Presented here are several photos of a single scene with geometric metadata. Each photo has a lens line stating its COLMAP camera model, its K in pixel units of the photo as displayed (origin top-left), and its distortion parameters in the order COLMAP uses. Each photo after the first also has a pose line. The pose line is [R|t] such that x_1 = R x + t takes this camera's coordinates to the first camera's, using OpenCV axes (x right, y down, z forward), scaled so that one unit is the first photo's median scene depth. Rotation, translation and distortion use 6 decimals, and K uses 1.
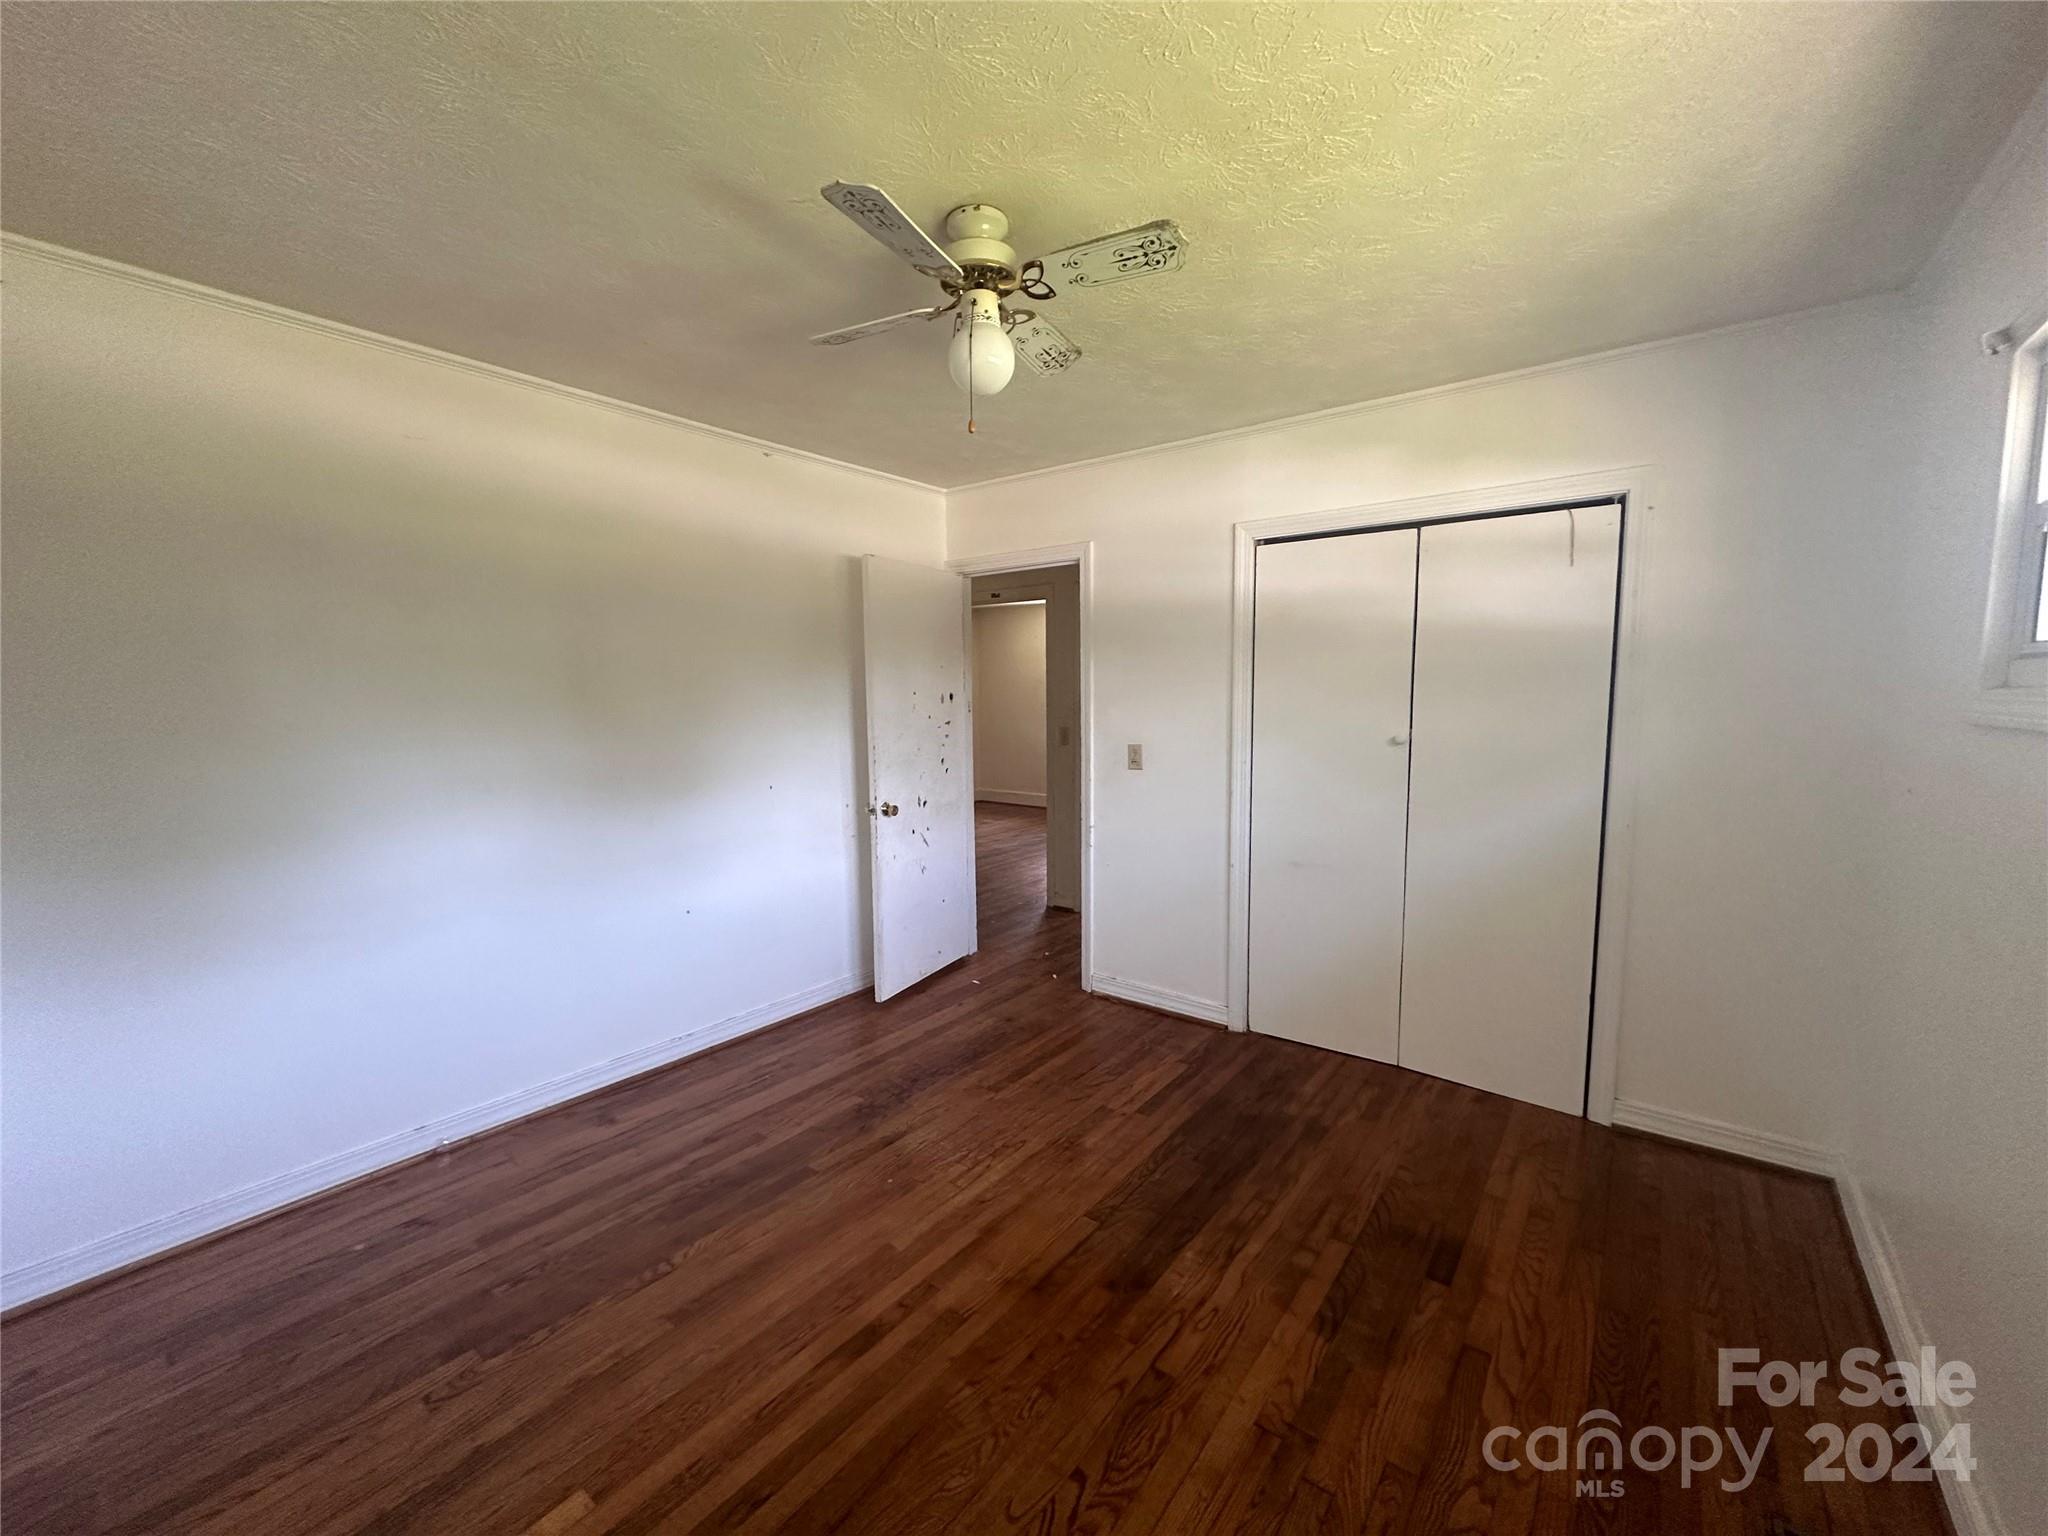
lens RADIAL K [[825.6, 0, 1025.2], [0, 825.6, 765.0], [0, 0, 1]] dist [-0.002485, 0.000174]
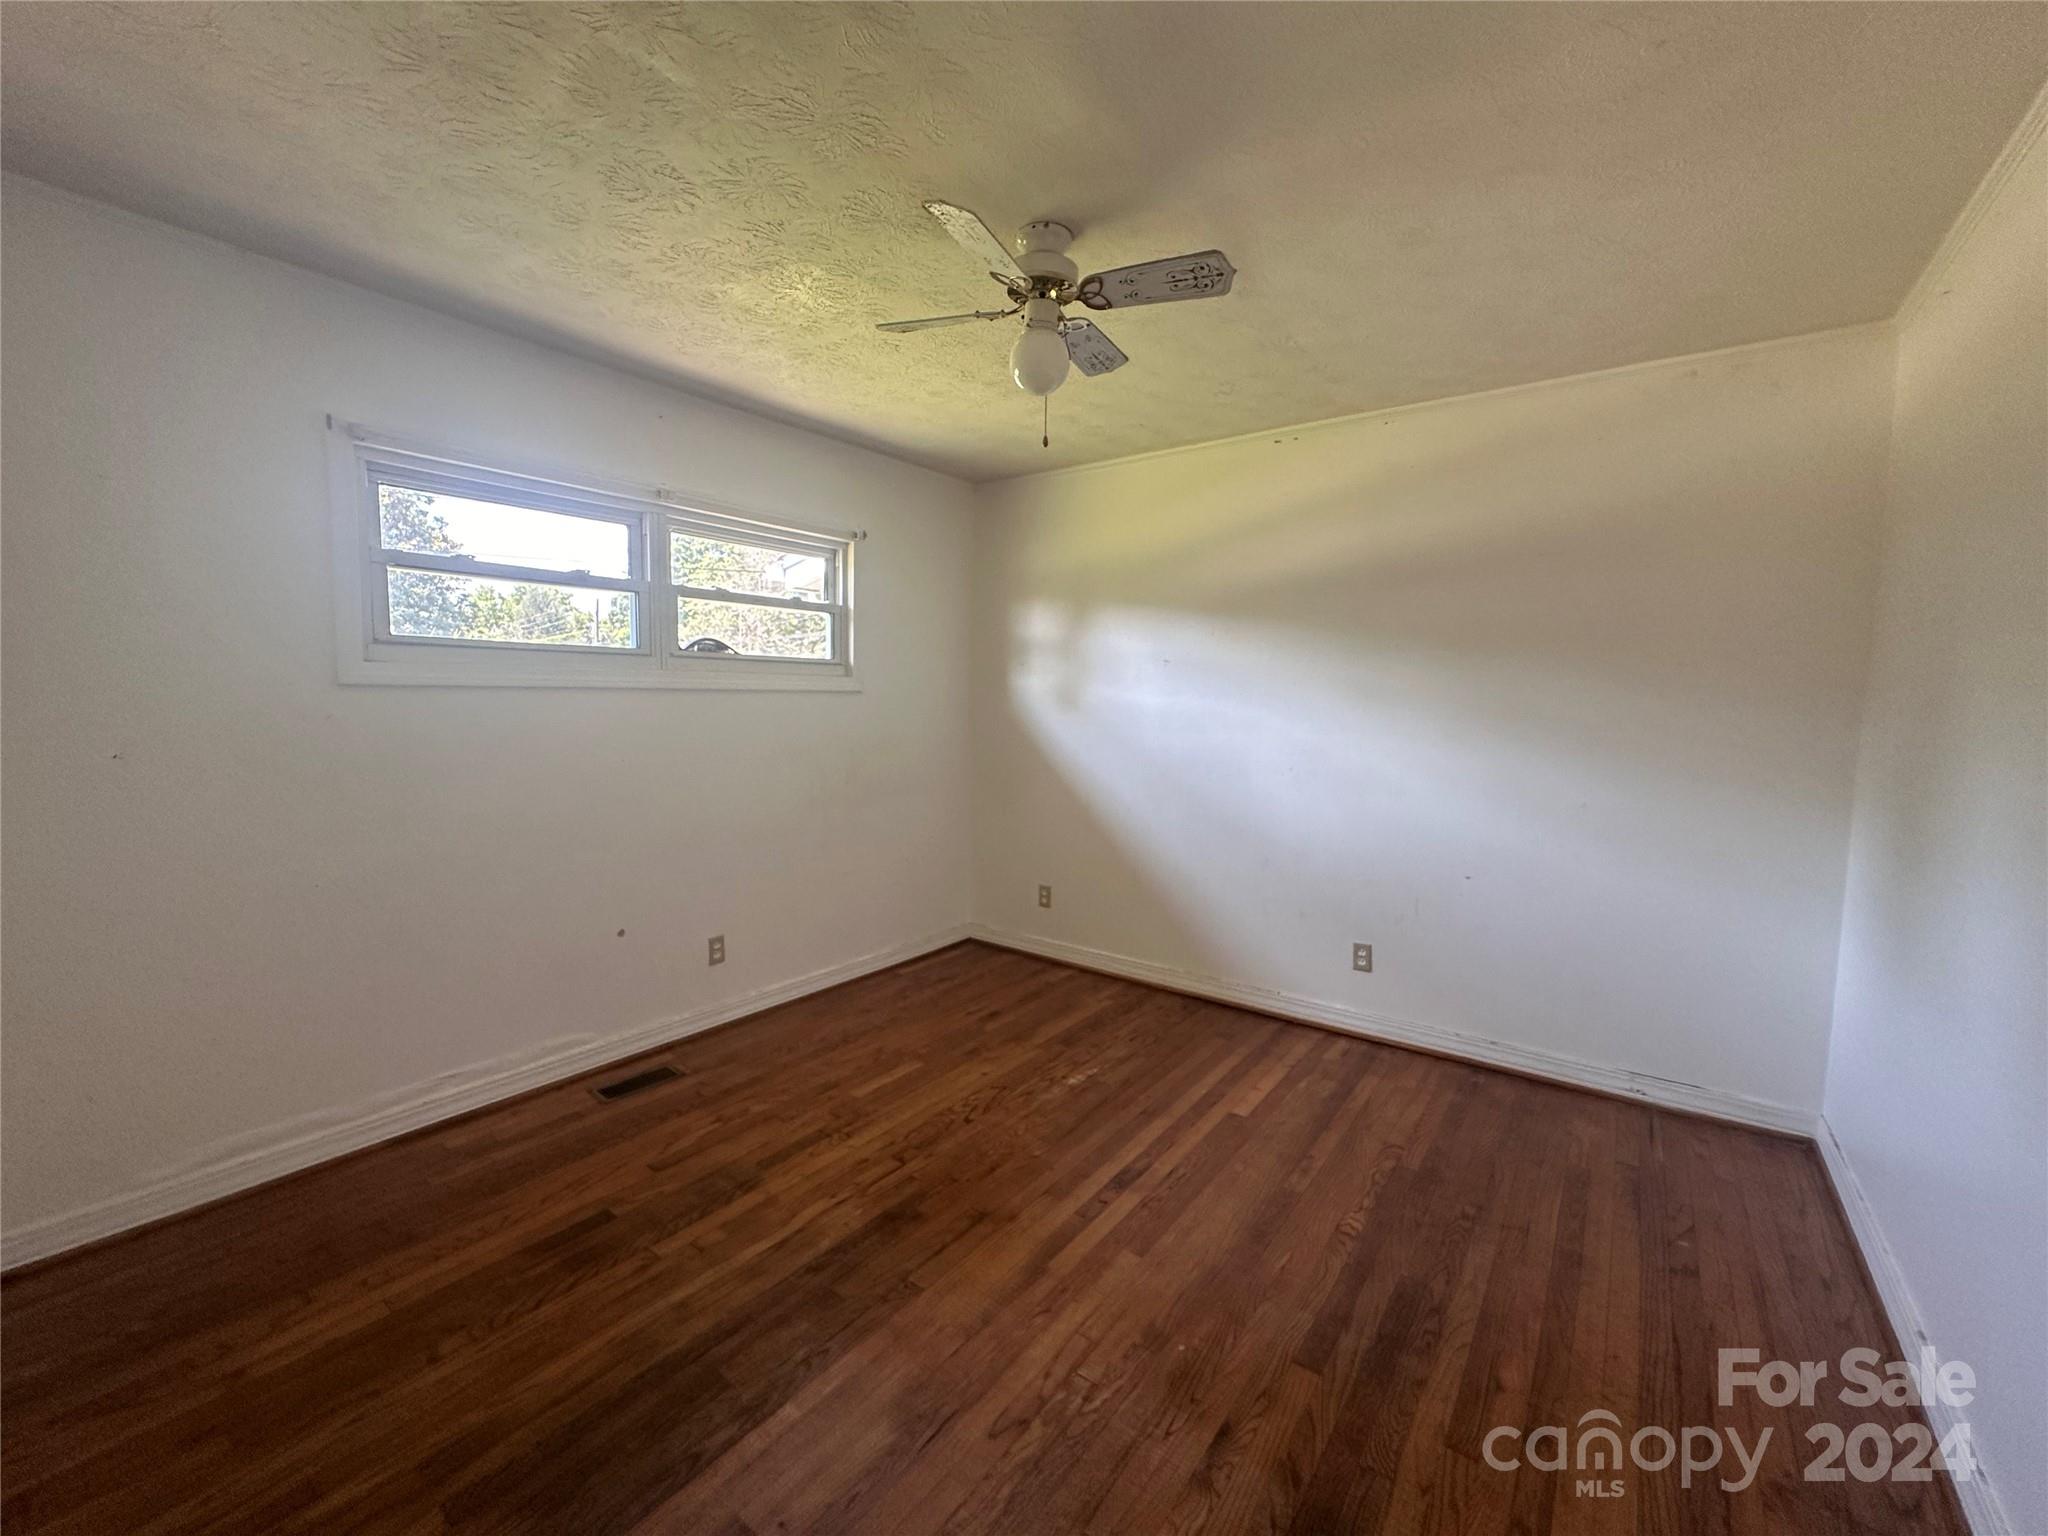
lens RADIAL K [[825.6, 0, 1025.2], [0, 825.6, 765.0], [0, 0, 1]] dist [-0.002485, 0.000174]
pose [[-0.999798, -0.005324, -0.019397, -0.014213], [-0.008651, 0.984402, 0.175723, -0.135096], [0.018159, 0.175855, -0.984249, 1.894301]]
